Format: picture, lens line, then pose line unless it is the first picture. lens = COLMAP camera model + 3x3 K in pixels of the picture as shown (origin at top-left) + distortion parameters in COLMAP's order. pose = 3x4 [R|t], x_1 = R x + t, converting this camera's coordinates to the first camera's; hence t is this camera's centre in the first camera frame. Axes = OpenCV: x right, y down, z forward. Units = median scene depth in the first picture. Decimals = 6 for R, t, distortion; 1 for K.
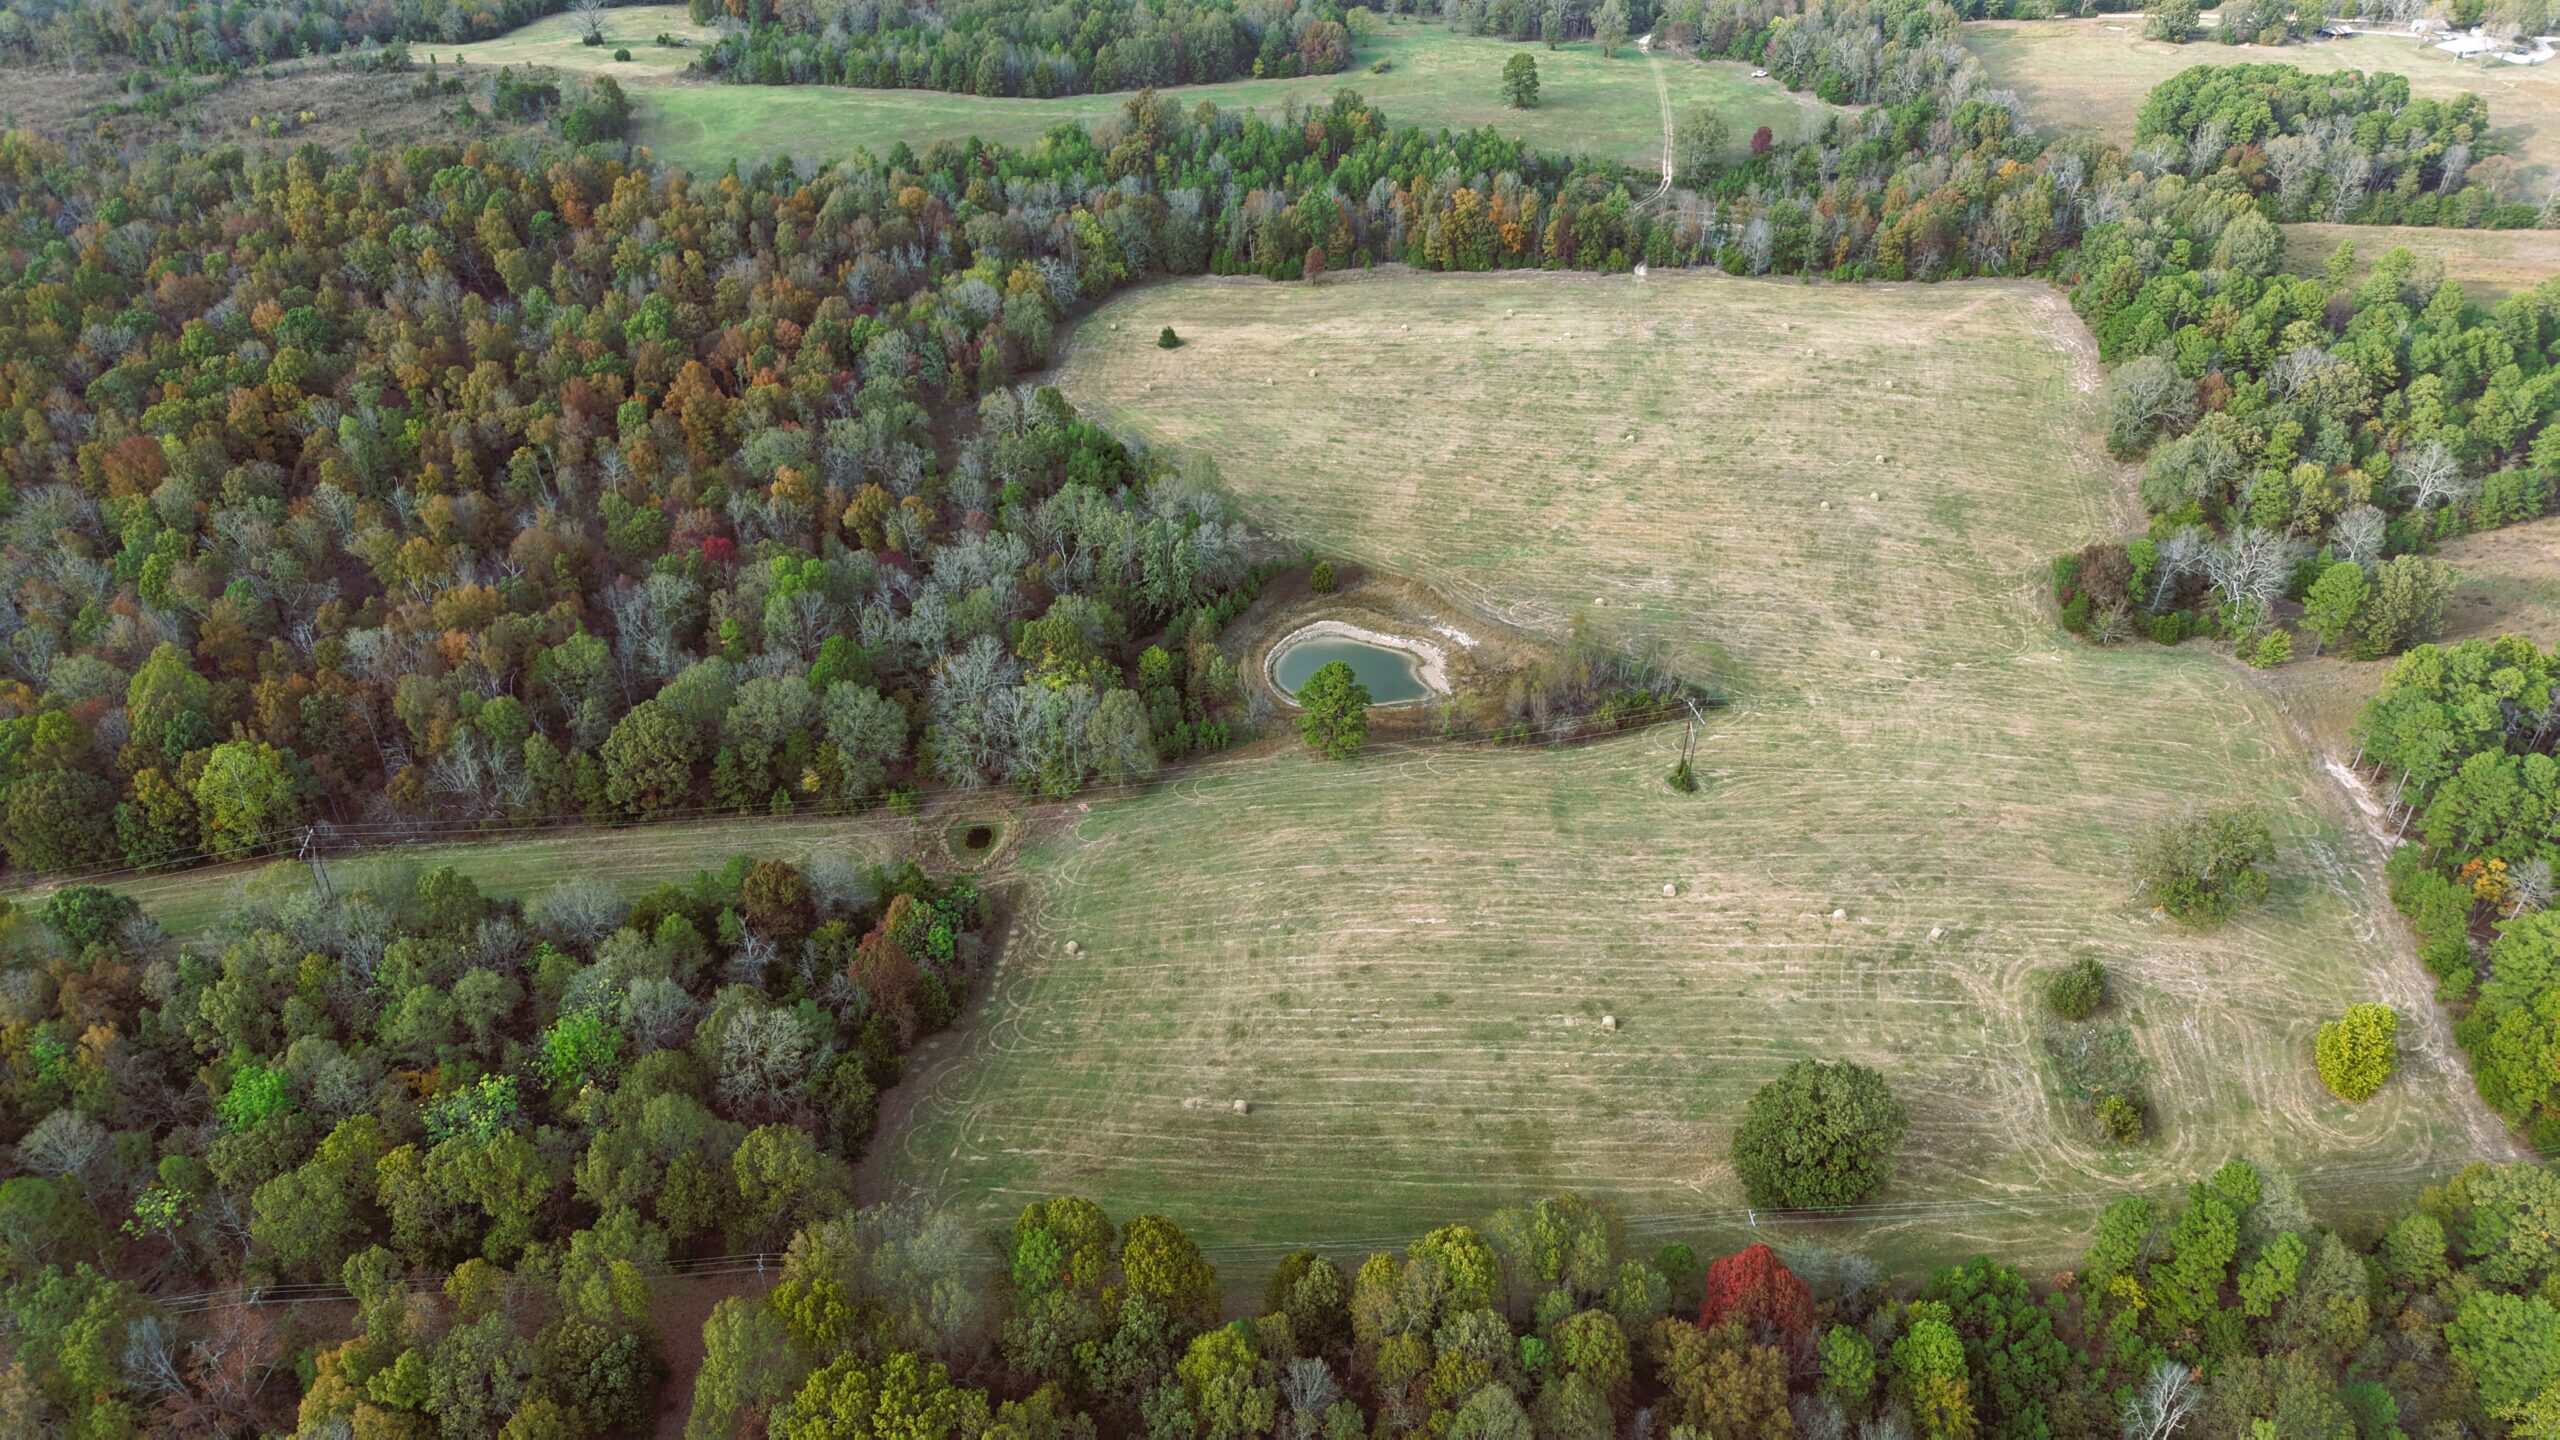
lens RADIAL K [[1740.3, 0, 1280.7], [0, 1740.3, 728.3], [0, 0, 1]] dist [0.033665, -0.035844]
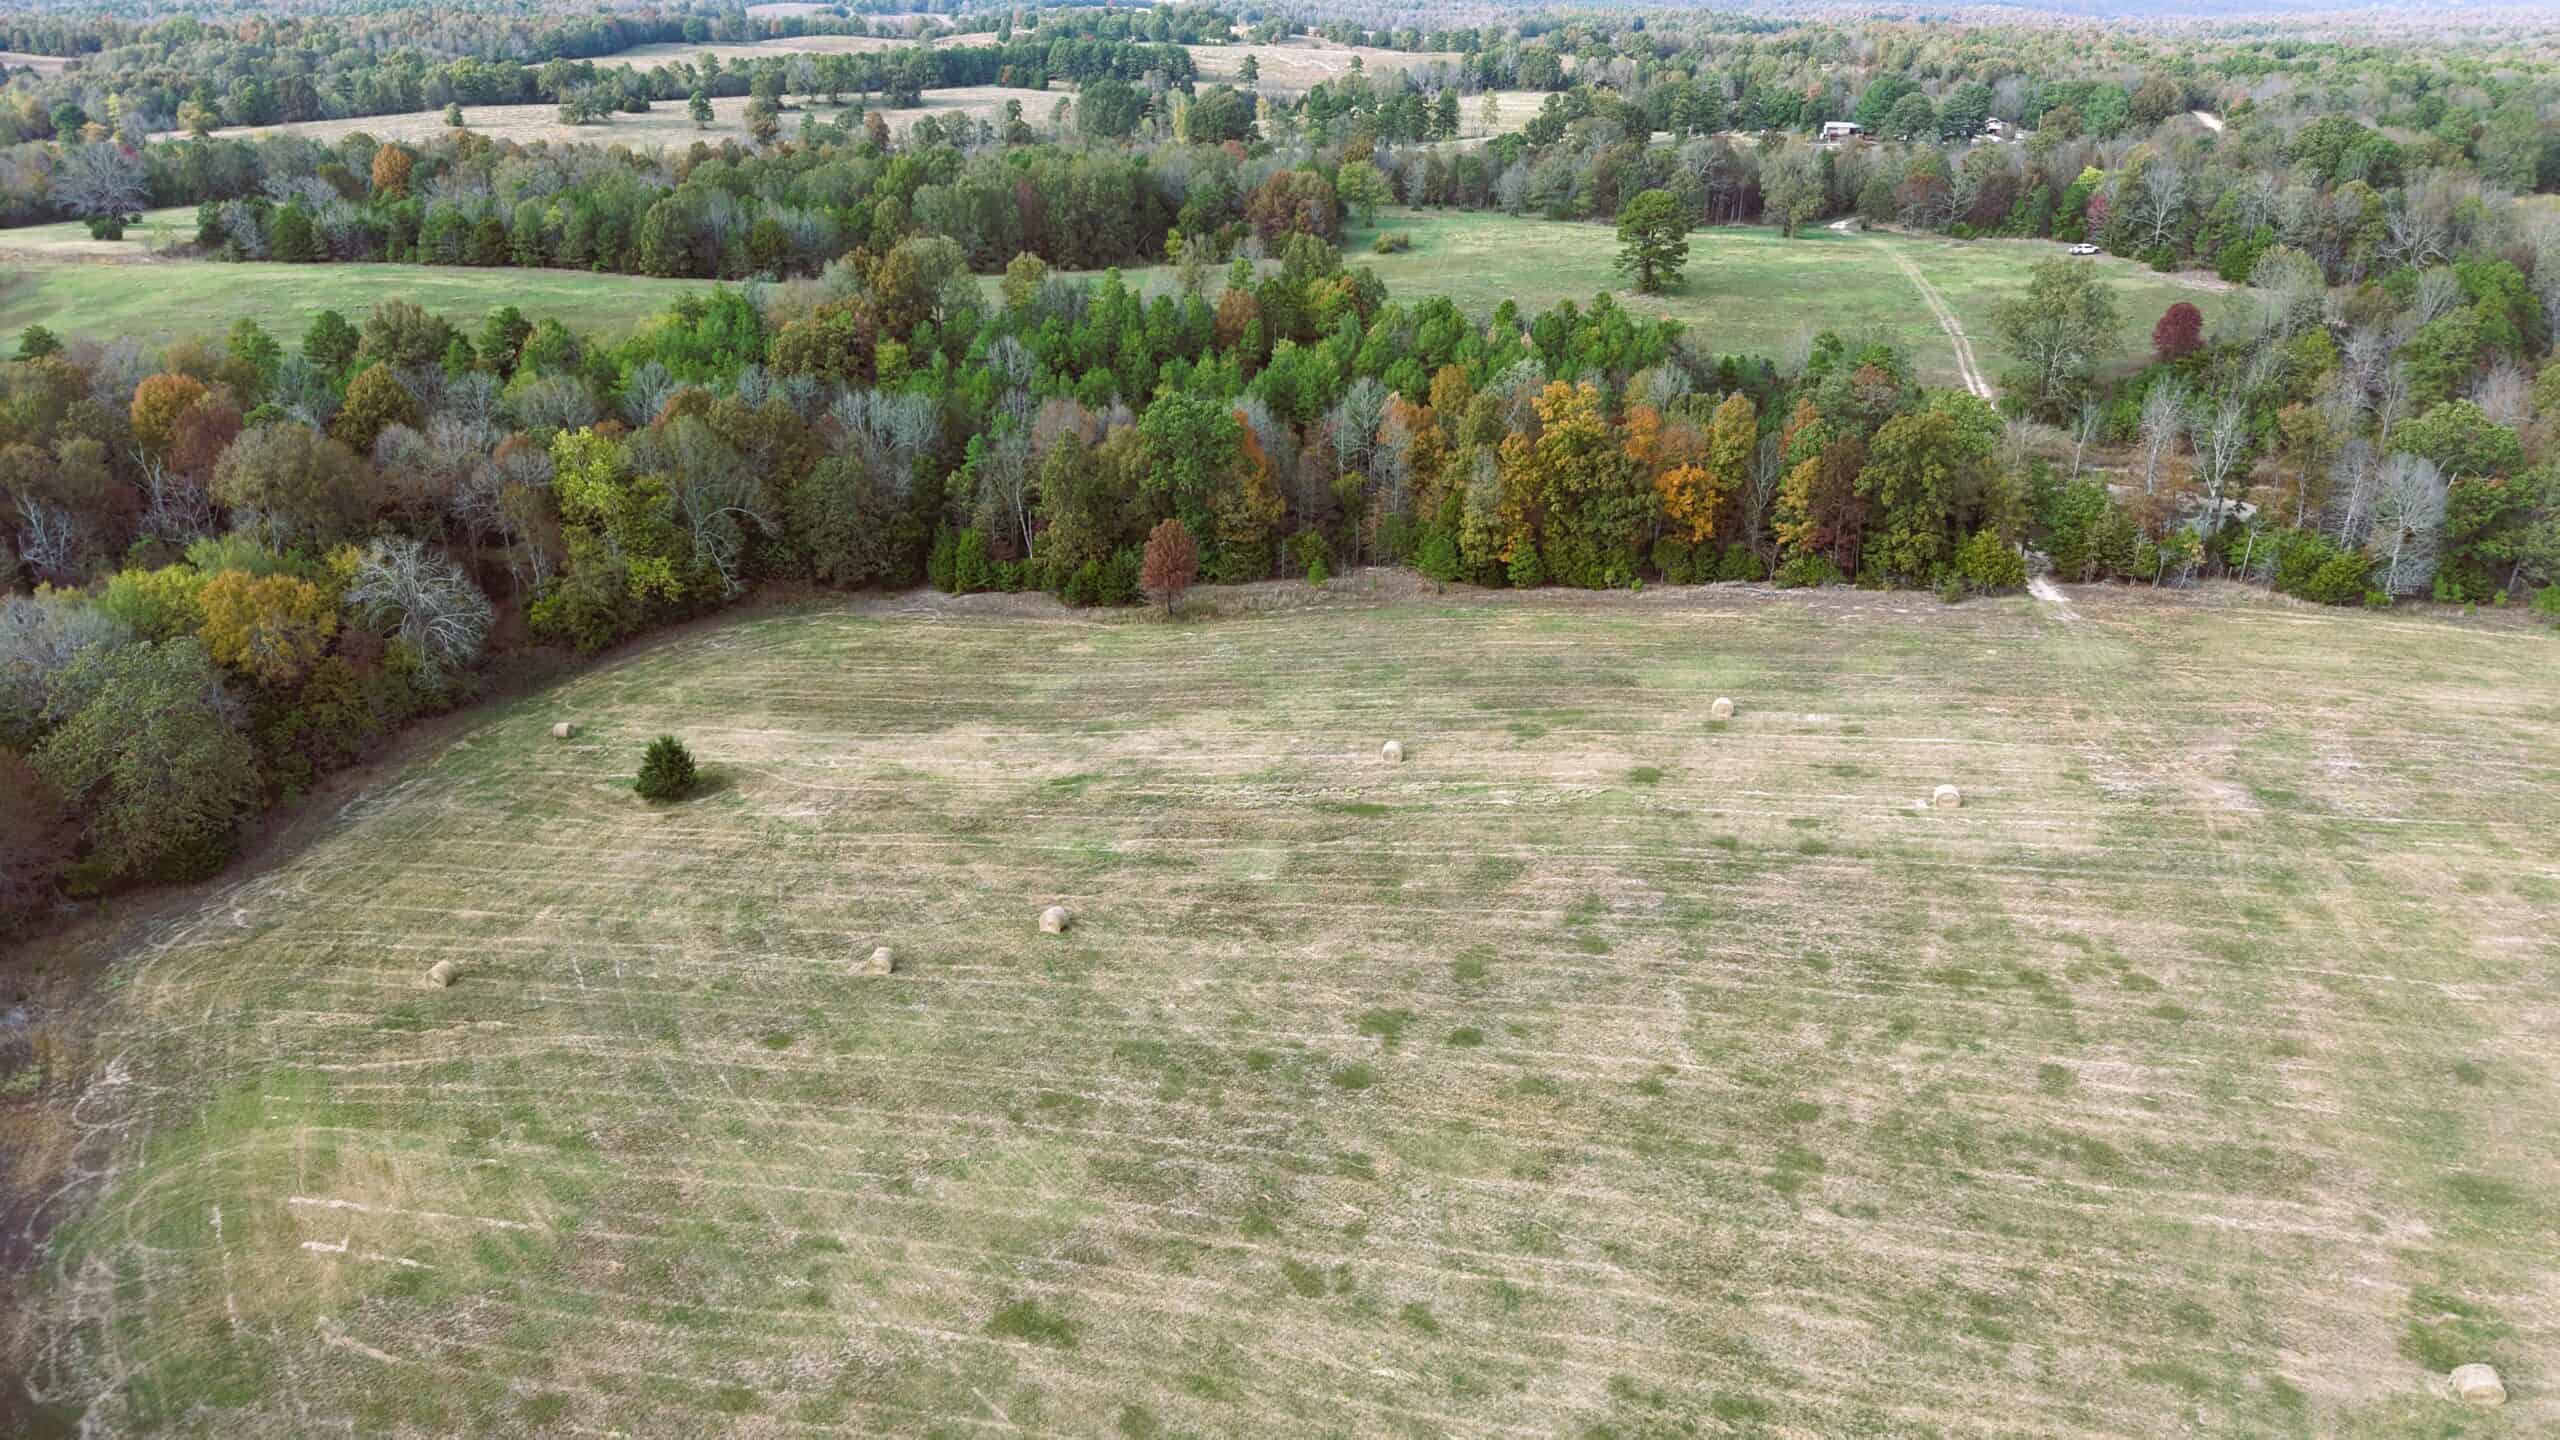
lens RADIAL K [[1740.3, 0, 1280.7], [0, 1740.3, 728.3], [0, 0, 1]] dist [0.033665, -0.035844]
pose [[0.999455, 0.012101, -0.030710, 0.055853], [-0.017564, 0.982695, -0.184398, -0.162455], [0.027947, 0.184837, 0.982372, 0.637874]]
